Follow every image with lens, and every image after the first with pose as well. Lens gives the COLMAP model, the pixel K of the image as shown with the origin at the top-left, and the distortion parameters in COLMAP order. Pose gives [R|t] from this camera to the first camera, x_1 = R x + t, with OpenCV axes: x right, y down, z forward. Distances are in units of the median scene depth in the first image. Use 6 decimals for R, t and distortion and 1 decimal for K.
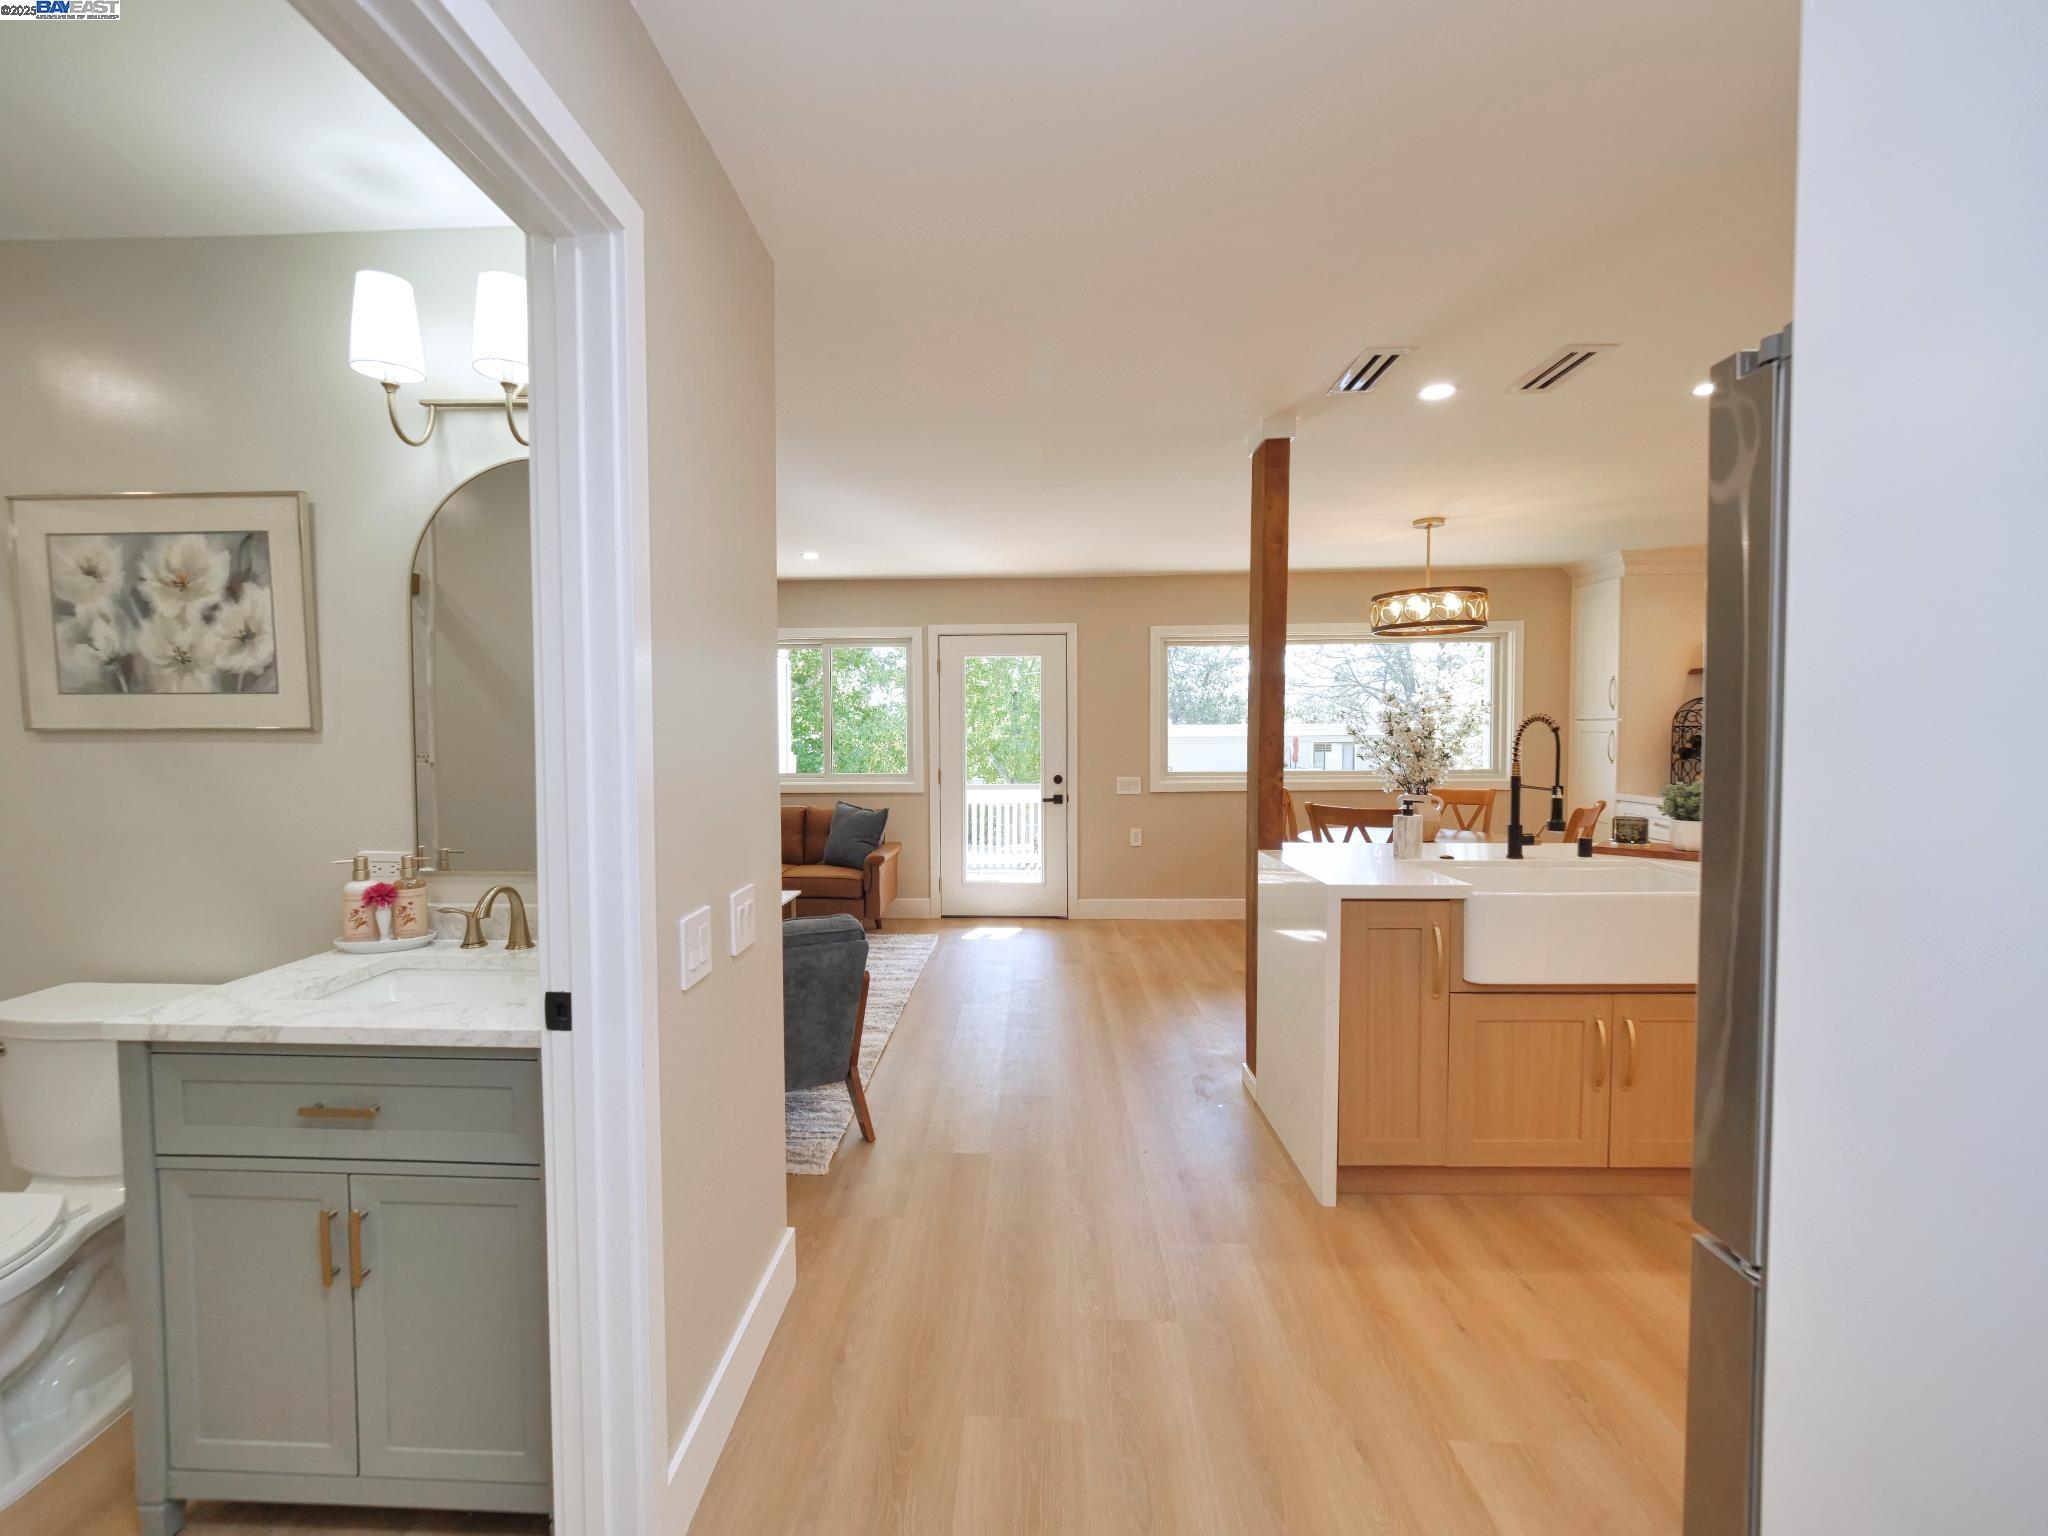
lens RADIAL K [[871.2, 0, 1003.0], [0, 871.2, 762.5], [0, 0, 1]] dist [-0.006801, 0.002953]
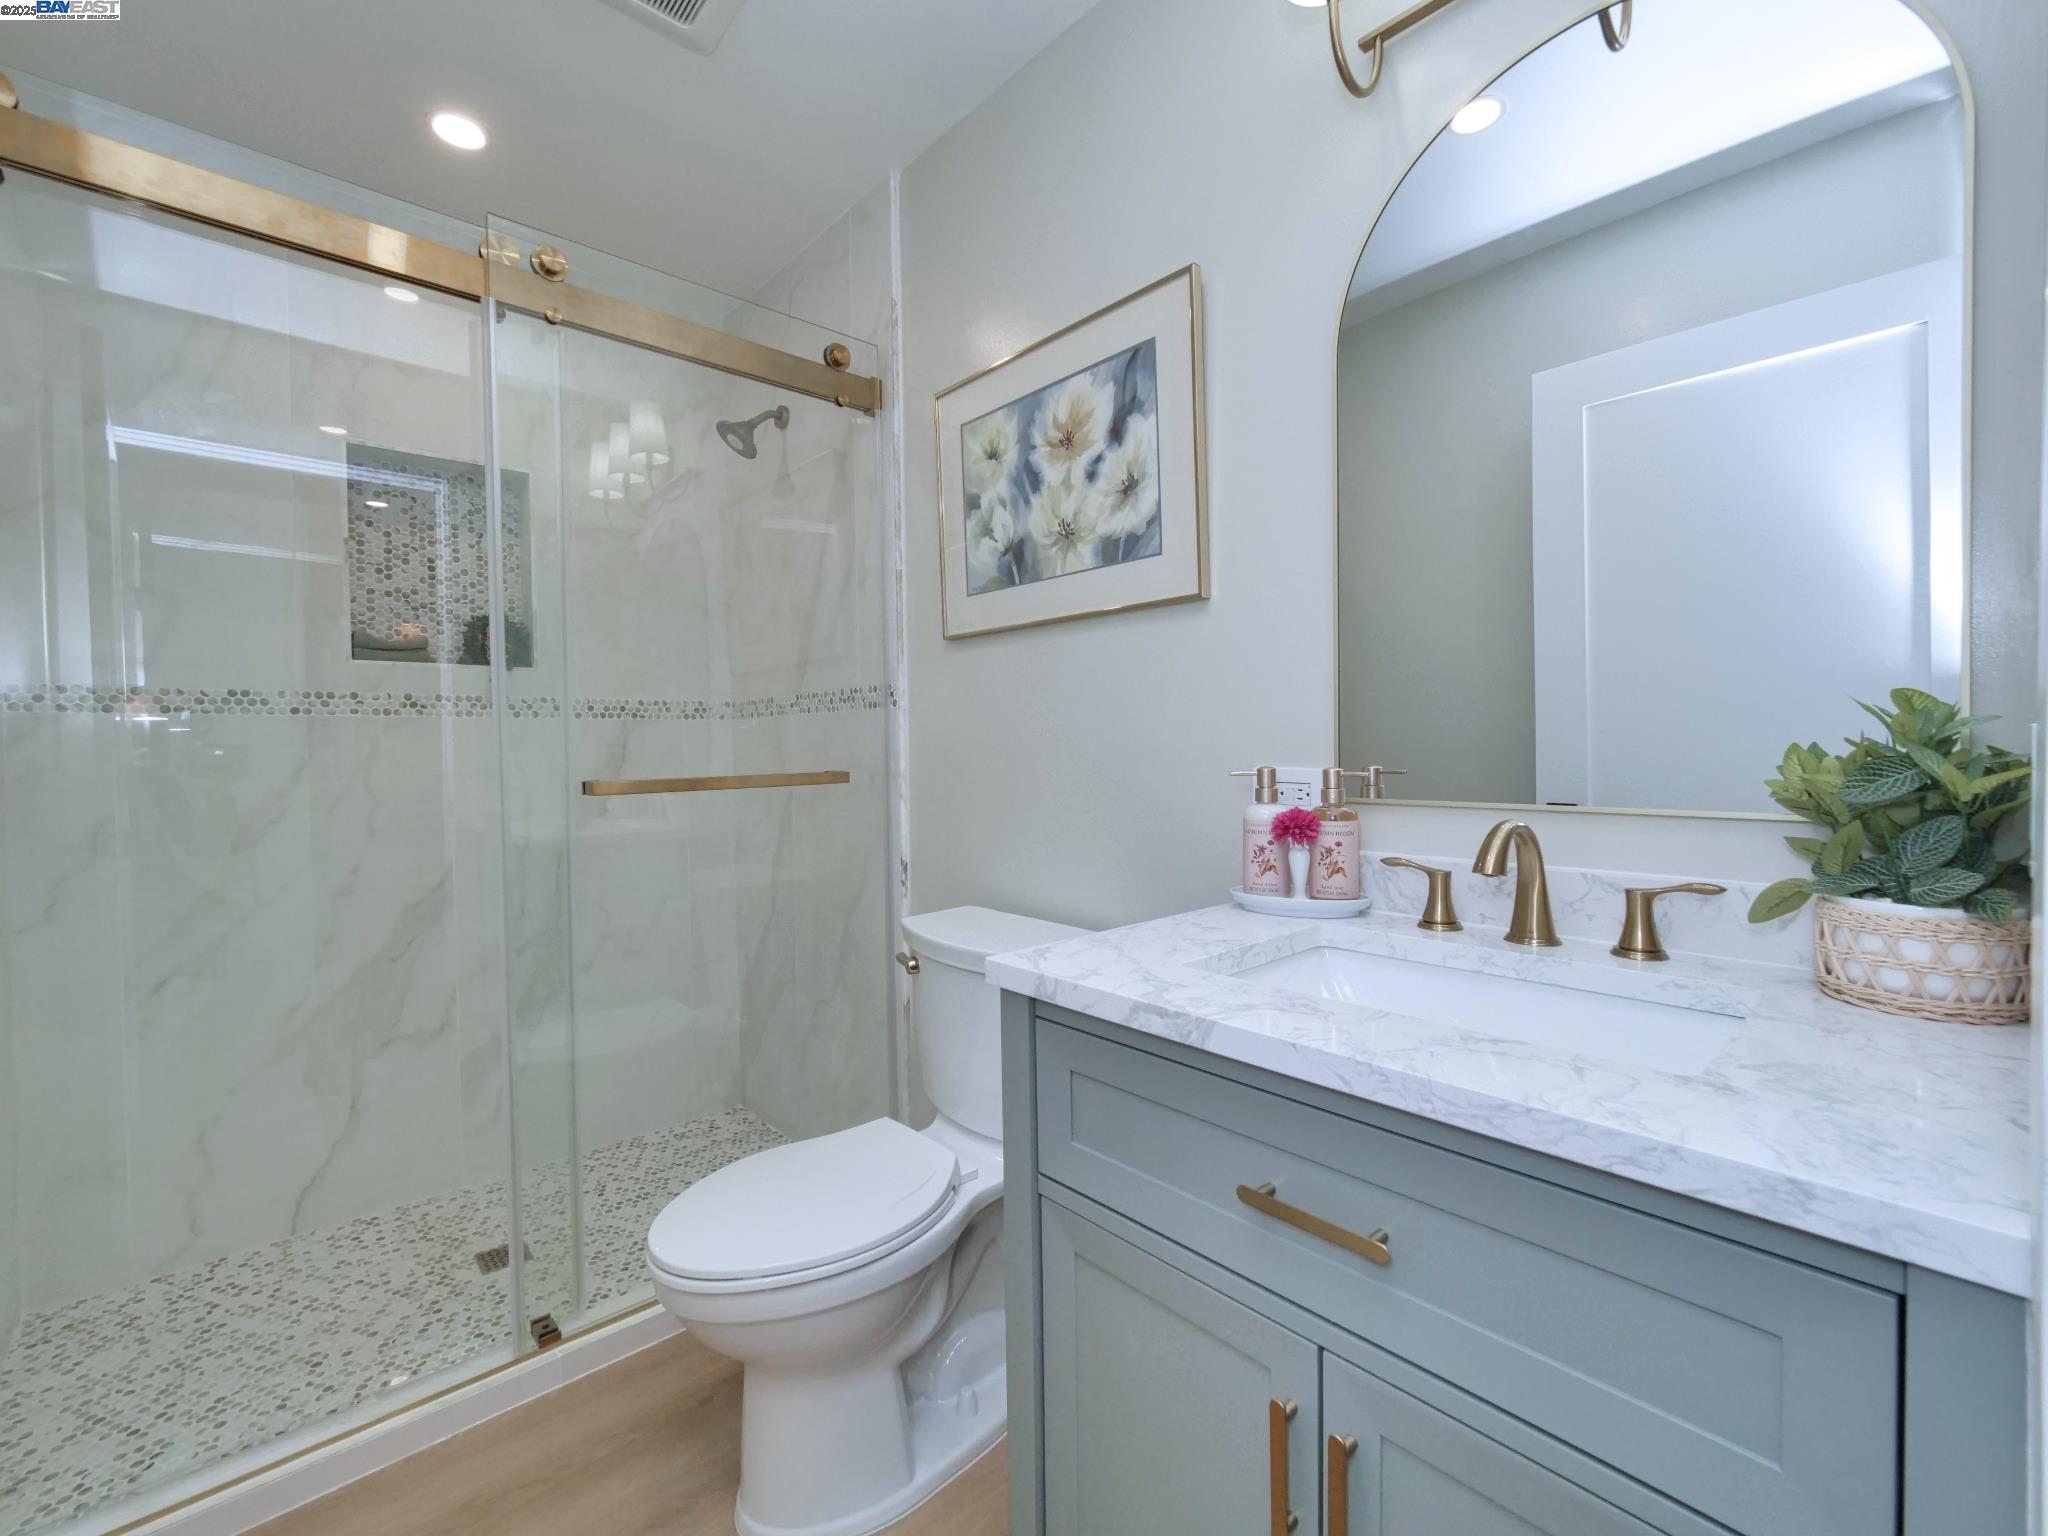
lens RADIAL K [[871.2, 0, 1016.8], [0, 871.2, 764.7], [0, 0, 1]] dist [-0.006801, 0.002953]
pose [[0.704967, 0.008071, -0.709194, -0.391758], [-0.018159, 0.999813, -0.006672, 0.110294], [0.709007, 0.017581, 0.704982, 0.388182]]
